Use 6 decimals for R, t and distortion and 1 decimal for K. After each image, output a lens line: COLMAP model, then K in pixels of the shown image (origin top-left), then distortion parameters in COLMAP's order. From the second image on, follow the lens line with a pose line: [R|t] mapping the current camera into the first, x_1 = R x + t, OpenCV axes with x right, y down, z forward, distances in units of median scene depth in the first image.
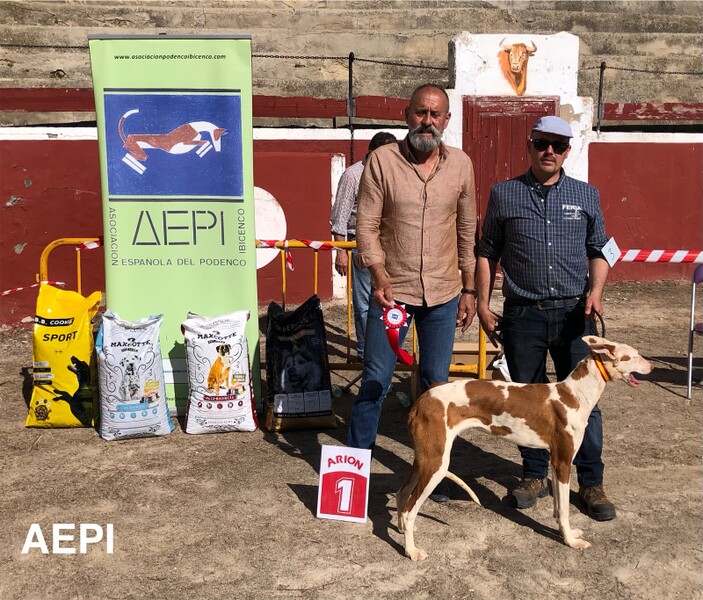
lens RADIAL K [[793.1, 0, 367.8], [0, 793.1, 297.8], [0, 0, 1]] dist [0.066337, -0.152936]
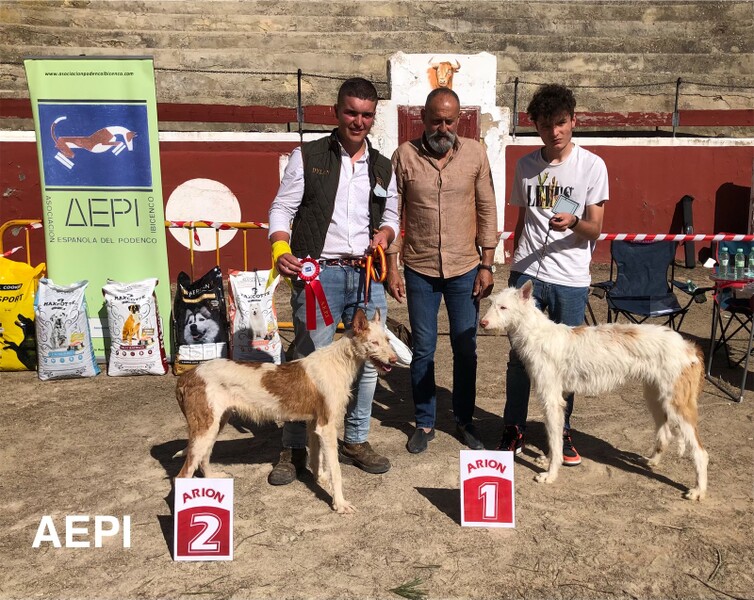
lens RADIAL K [[693.4, 0, 393.8], [0, 693.4, 300.6], [0, 0, 1]] dist [0.001792, 0.012872]
pose [[0.999985, 0.002401, -0.004886, 0.127105], [-0.002273, 0.999661, 0.025927, 0.012482], [0.004946, -0.025916, 0.999652, -0.049779]]
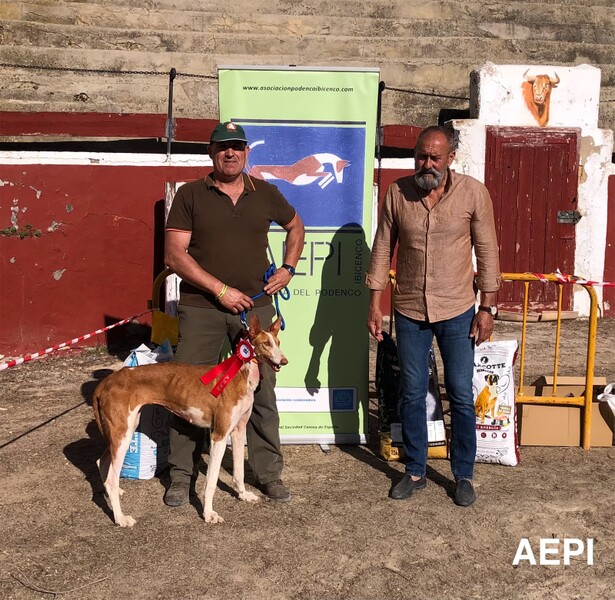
lens RADIAL K [[825.8, 0, 294.3], [0, 825.8, 311.9], [0, 0, 1]] dist [0.113831, -0.286462]
pose [[0.999644, 0.011982, 0.023843, -0.149984], [-0.011484, 0.999715, -0.020909, 0.001777], [-0.024087, 0.020627, 0.999497, -0.026675]]
